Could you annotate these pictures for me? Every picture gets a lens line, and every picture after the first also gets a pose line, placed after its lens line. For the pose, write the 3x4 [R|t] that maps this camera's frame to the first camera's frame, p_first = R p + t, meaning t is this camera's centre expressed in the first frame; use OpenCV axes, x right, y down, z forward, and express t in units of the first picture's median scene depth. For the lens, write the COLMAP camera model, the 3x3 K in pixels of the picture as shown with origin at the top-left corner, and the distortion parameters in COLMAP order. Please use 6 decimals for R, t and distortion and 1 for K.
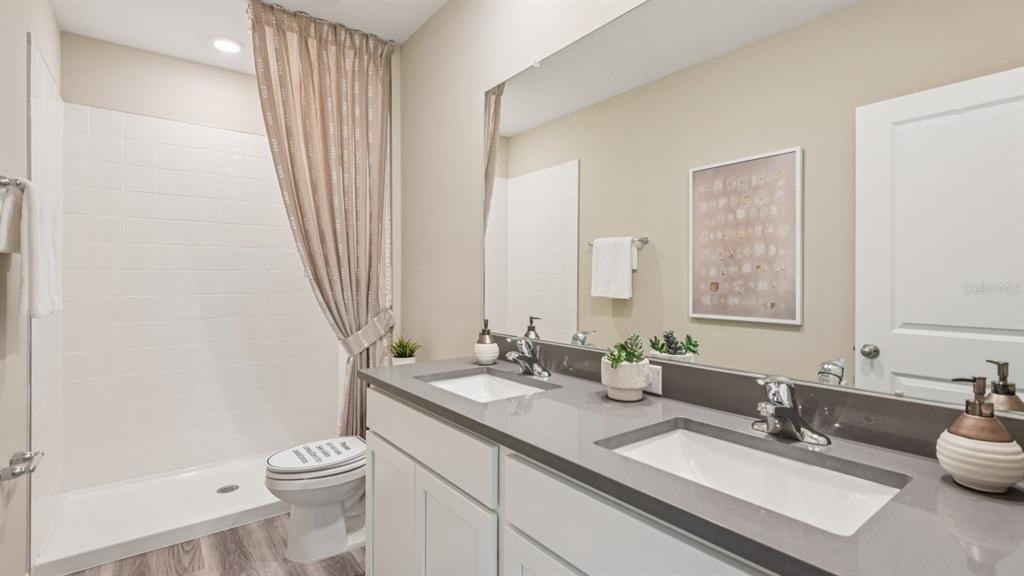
lens RADIAL K [[481.3, 0, 512.0], [0, 481.3, 288.0], [0, 0, 1]] dist [-0.001488, -0.000325]
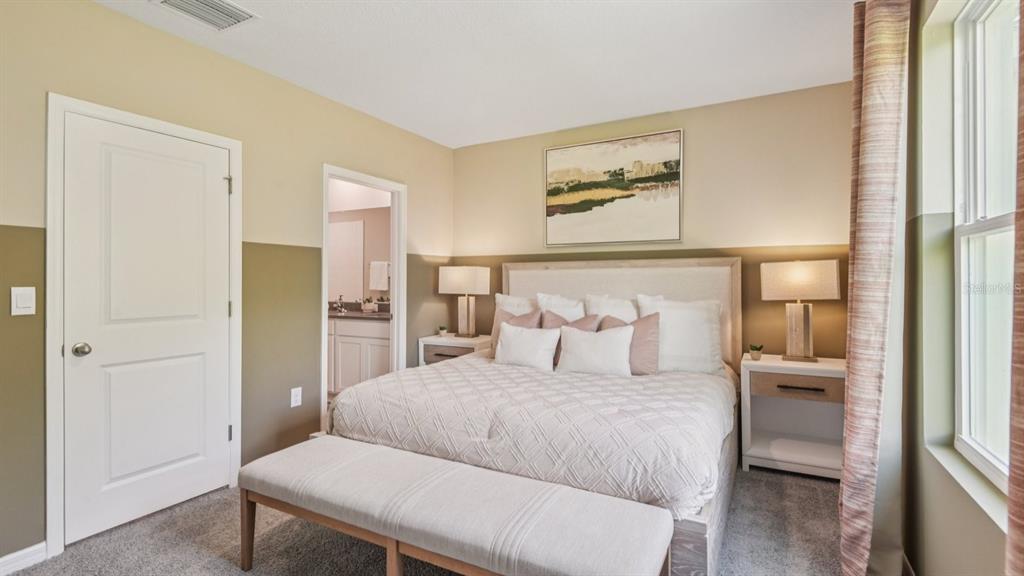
lens RADIAL K [[481.3, 0, 512.0], [0, 481.3, 288.0], [0, 0, 1]] dist [-0.001488, -0.000325]
pose [[0.921723, -0.004091, 0.387828, -0.149819], [0.005761, 0.999978, -0.003145, 0.041477], [-0.387807, 0.005133, 0.921726, -2.341143]]
